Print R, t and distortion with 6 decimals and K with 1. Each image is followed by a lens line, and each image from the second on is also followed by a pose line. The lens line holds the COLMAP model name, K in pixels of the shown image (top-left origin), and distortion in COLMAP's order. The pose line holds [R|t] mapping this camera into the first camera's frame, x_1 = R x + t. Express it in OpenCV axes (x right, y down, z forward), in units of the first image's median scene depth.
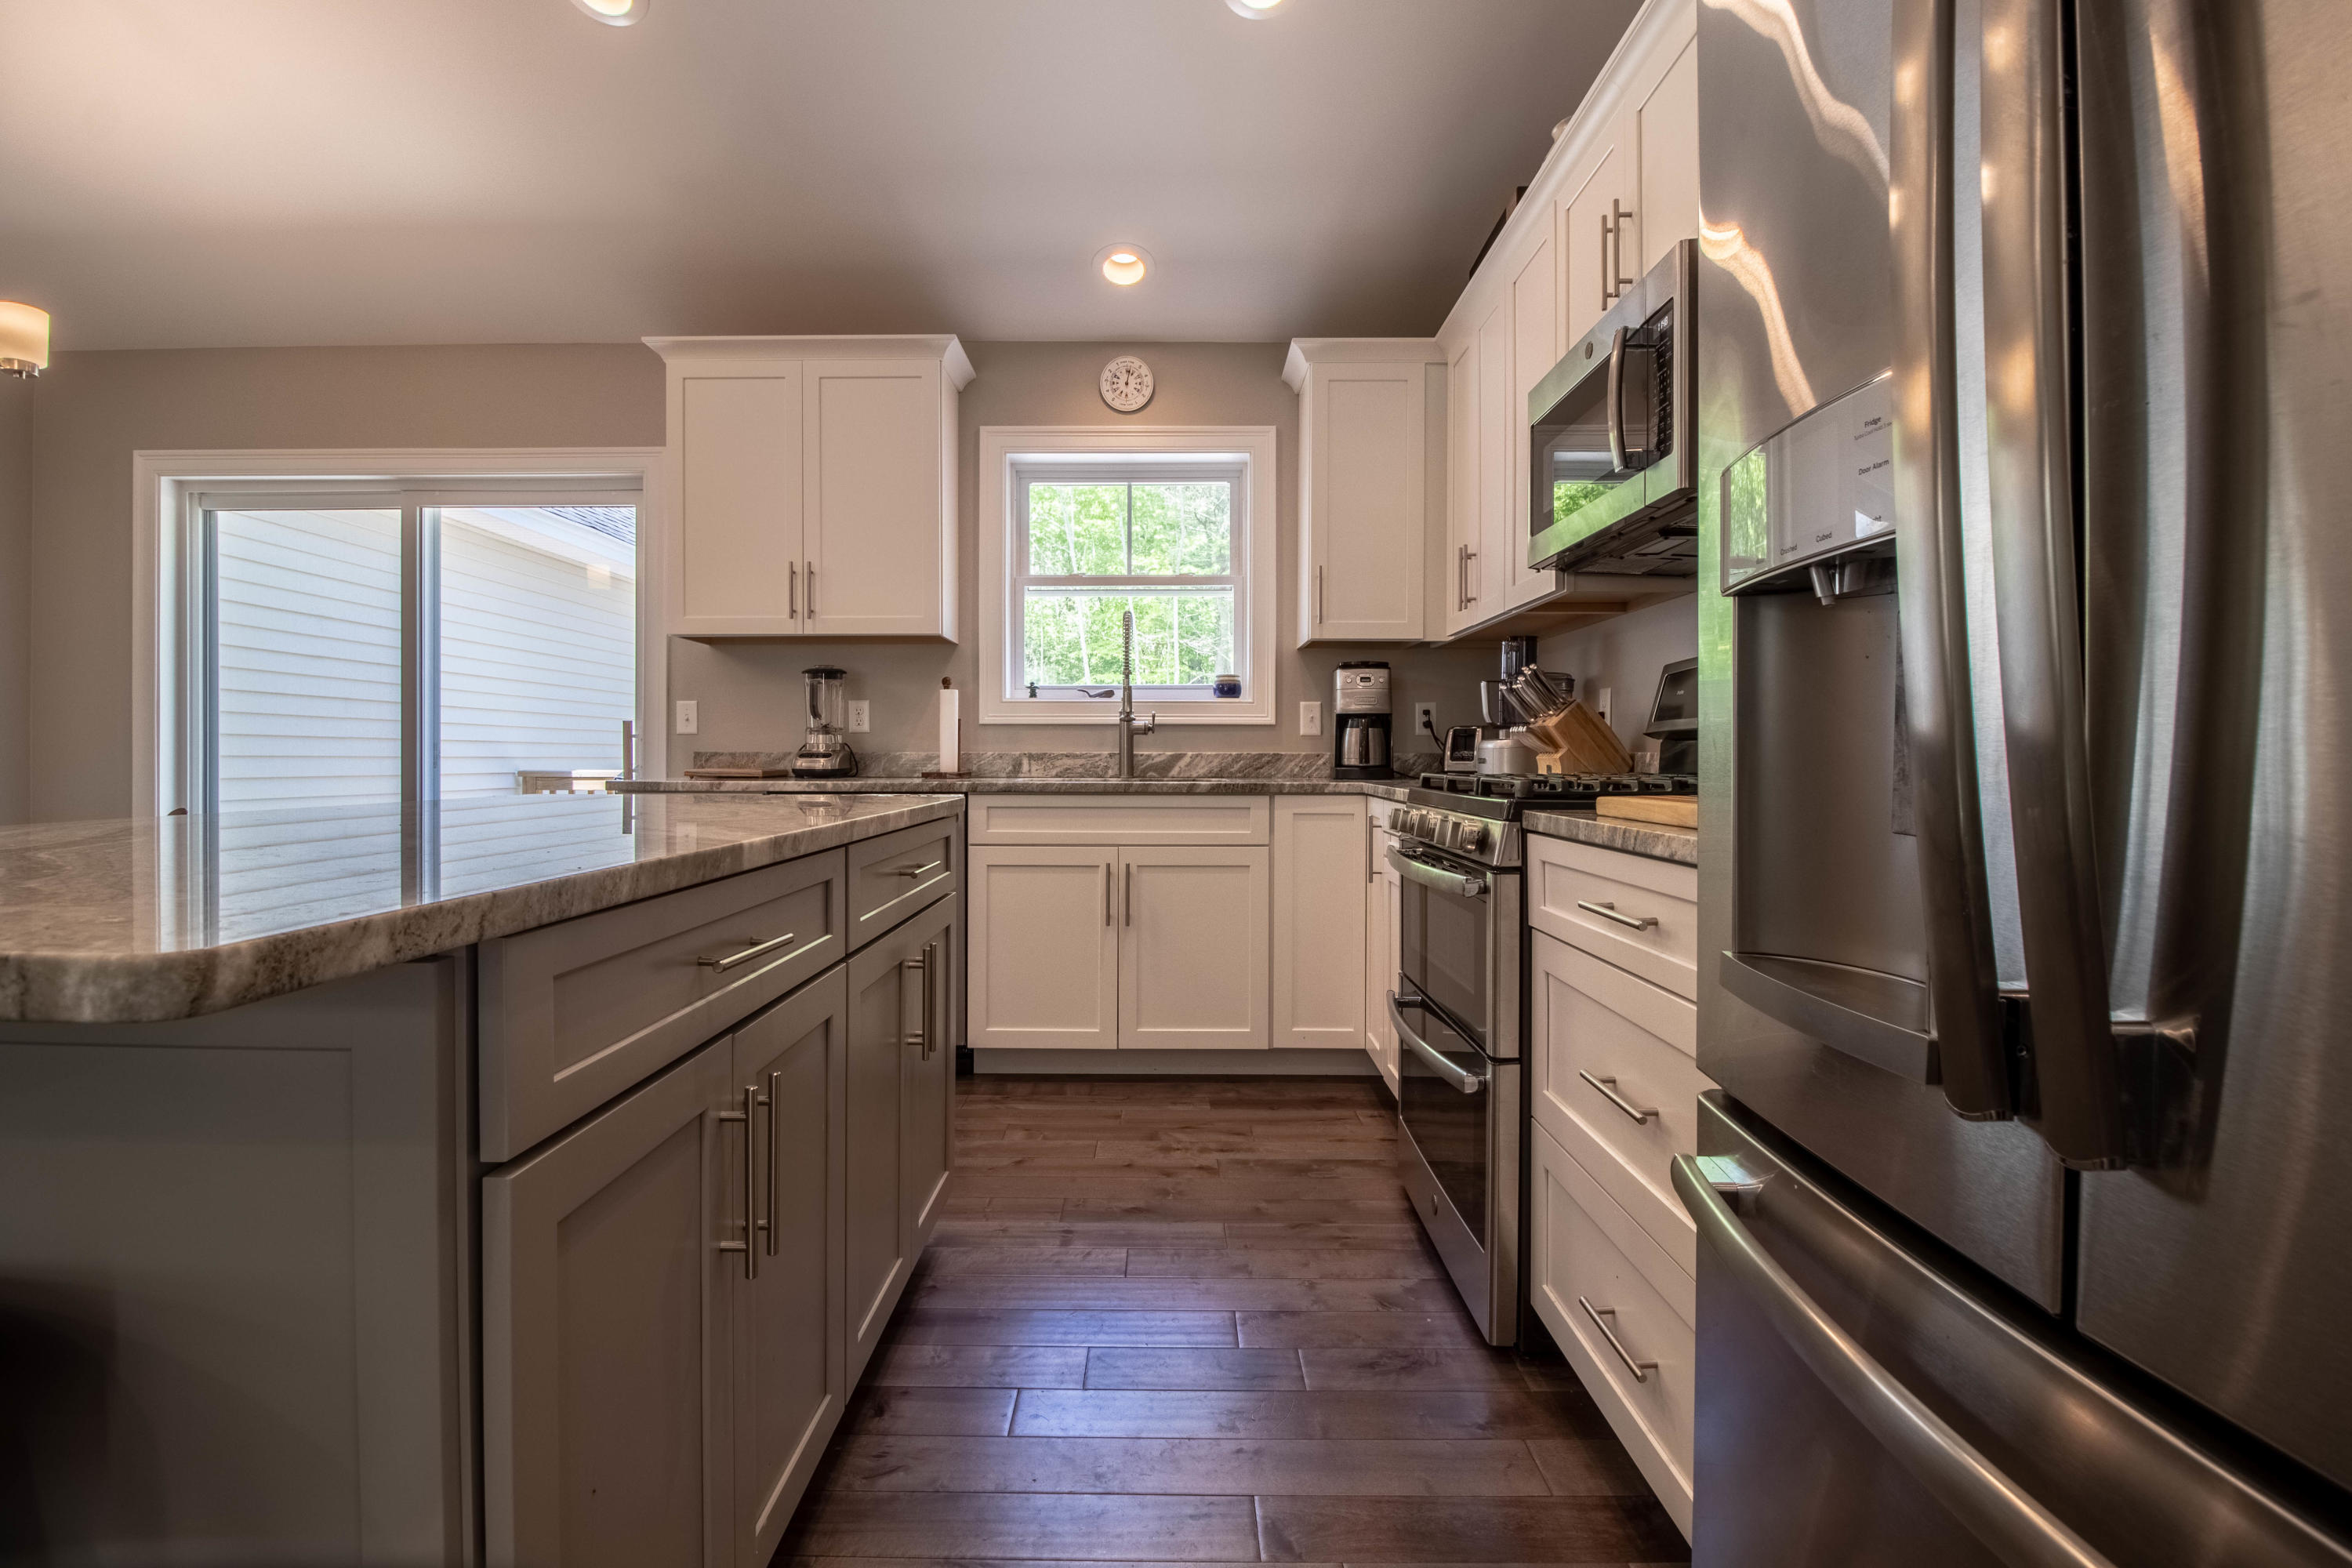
lens RADIAL K [[1094.3, 0, 1159.1], [0, 1094.3, 761.5], [0, 0, 1]] dist [0.002947, -0.013029]
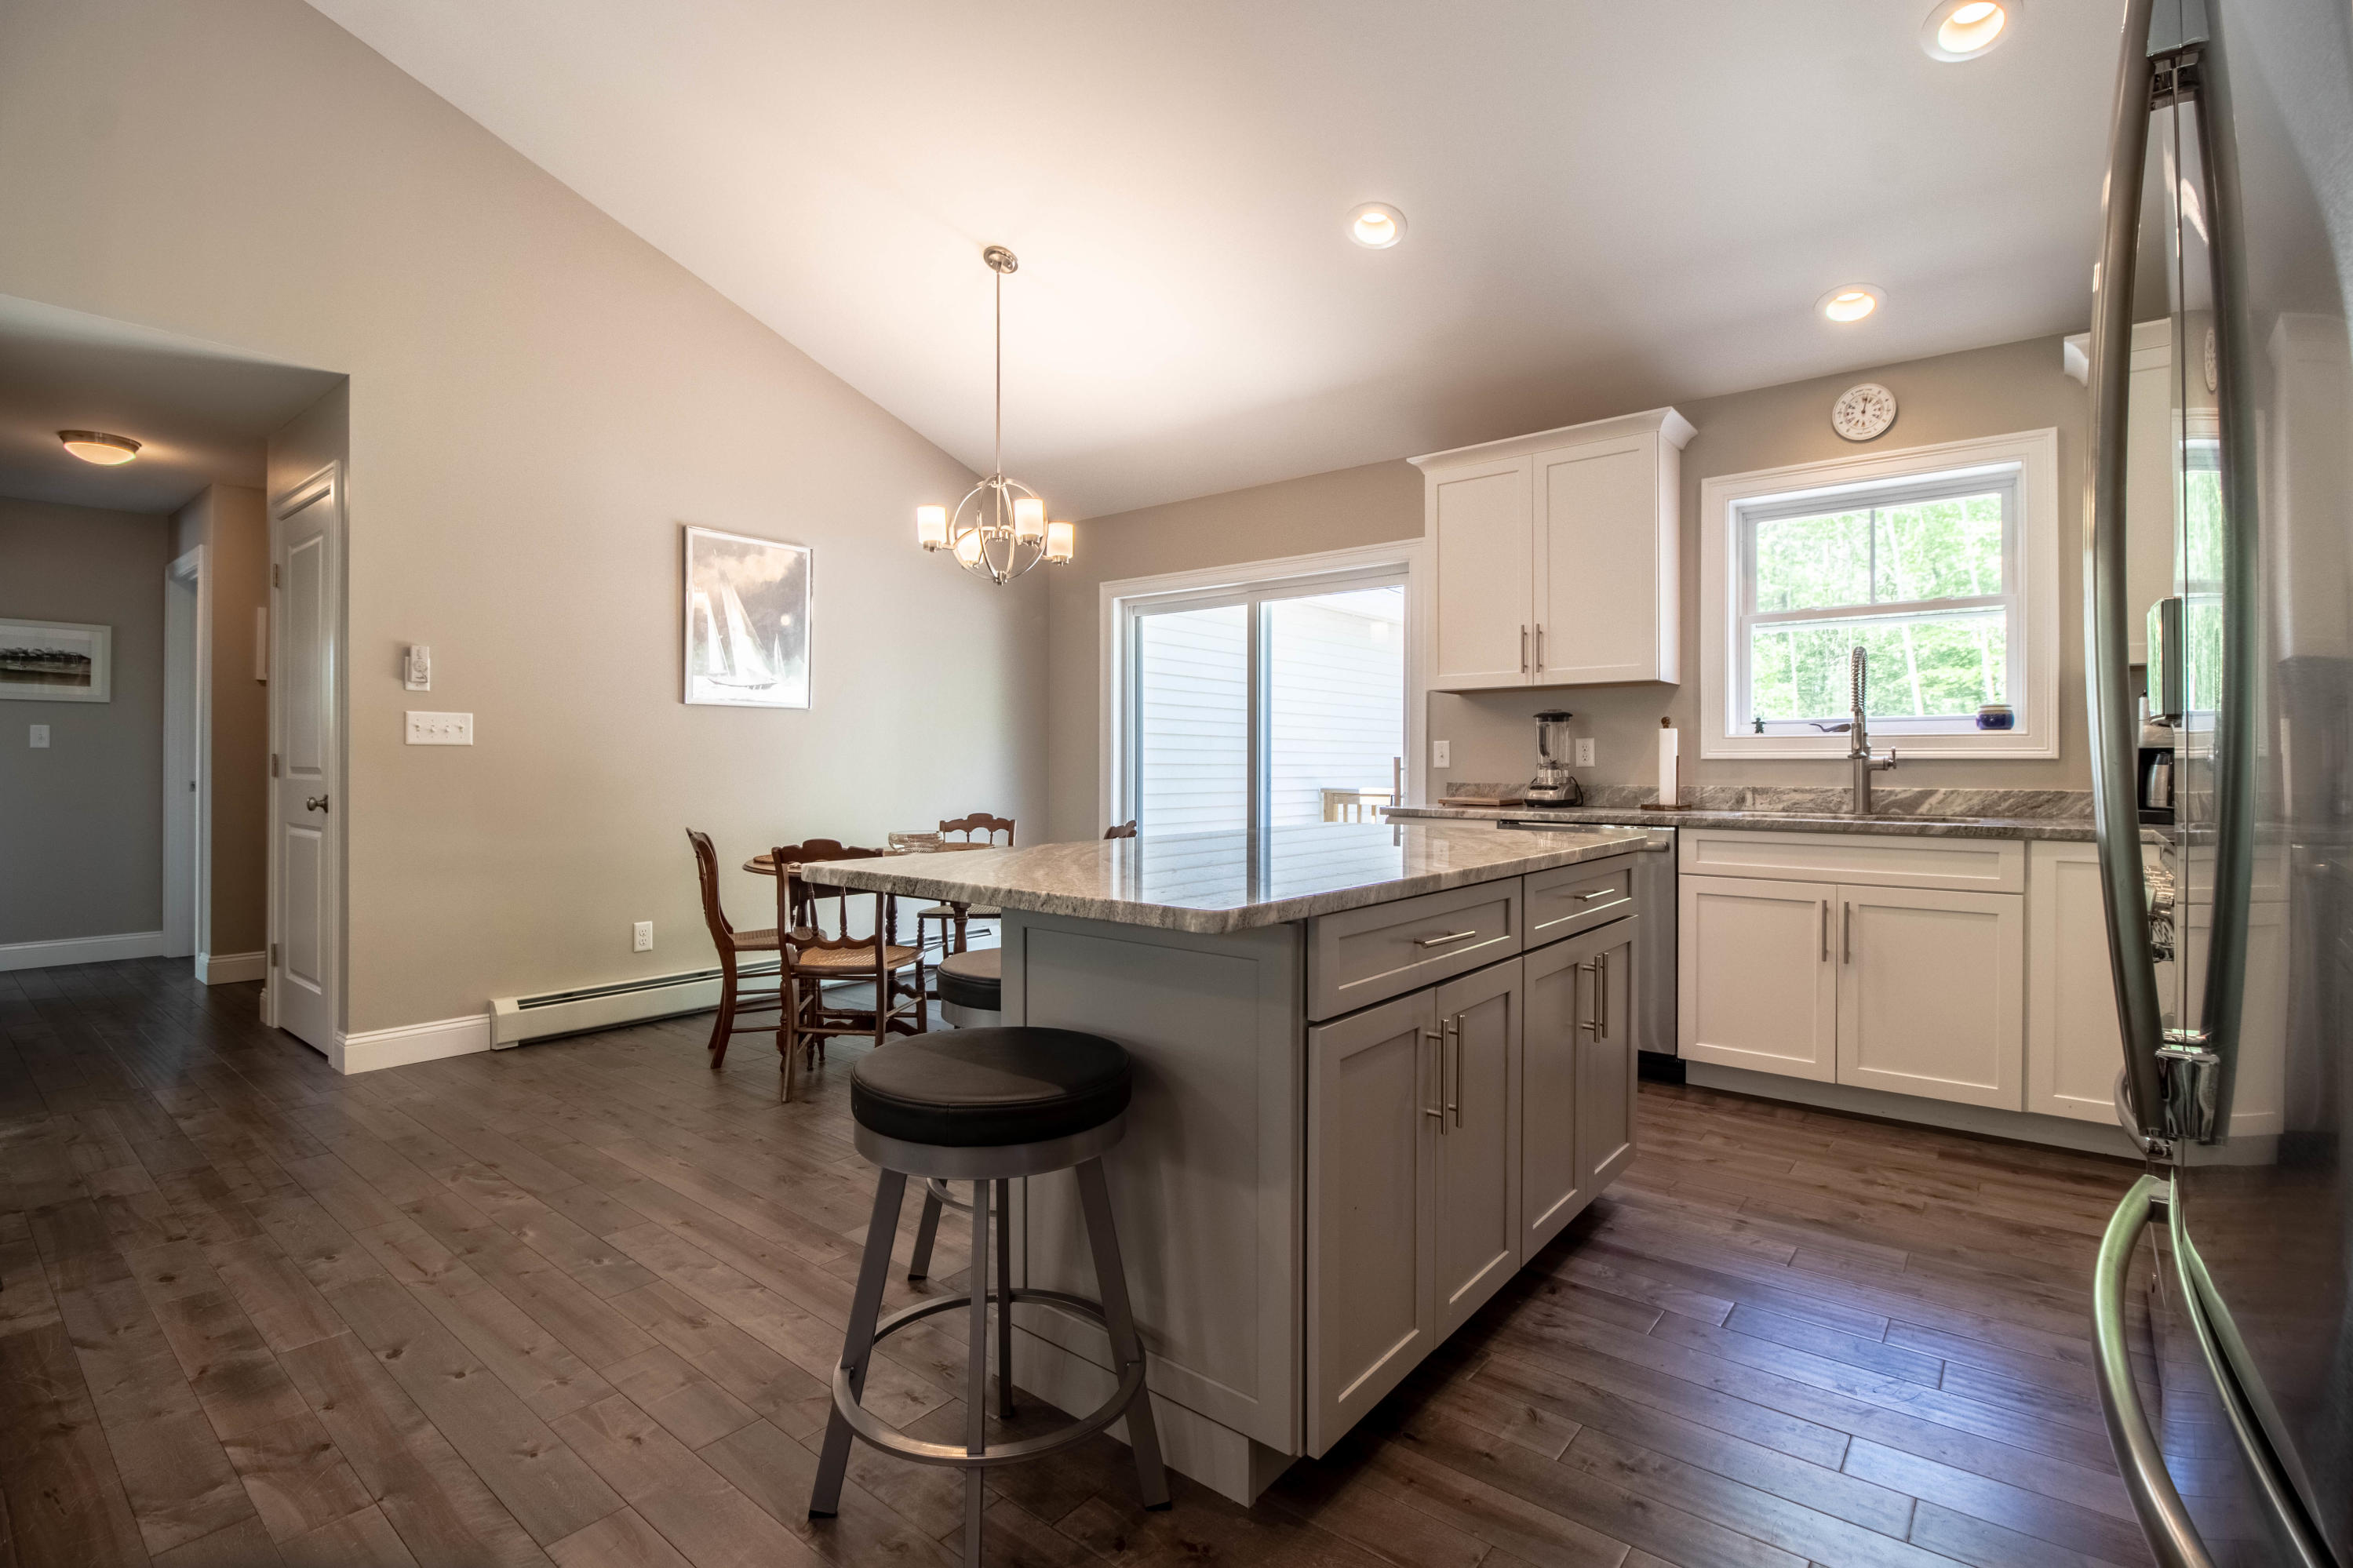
lens RADIAL K [[1094.6, 0, 1159.6], [0, 1094.6, 761.5], [0, 0, 1]] dist [0.002947, -0.013029]
pose [[0.780230, -0.001463, -0.625491, 0.098414], [-0.003659, 0.999969, -0.006904, -0.024798], [0.625482, 0.007676, 0.780201, -0.171270]]
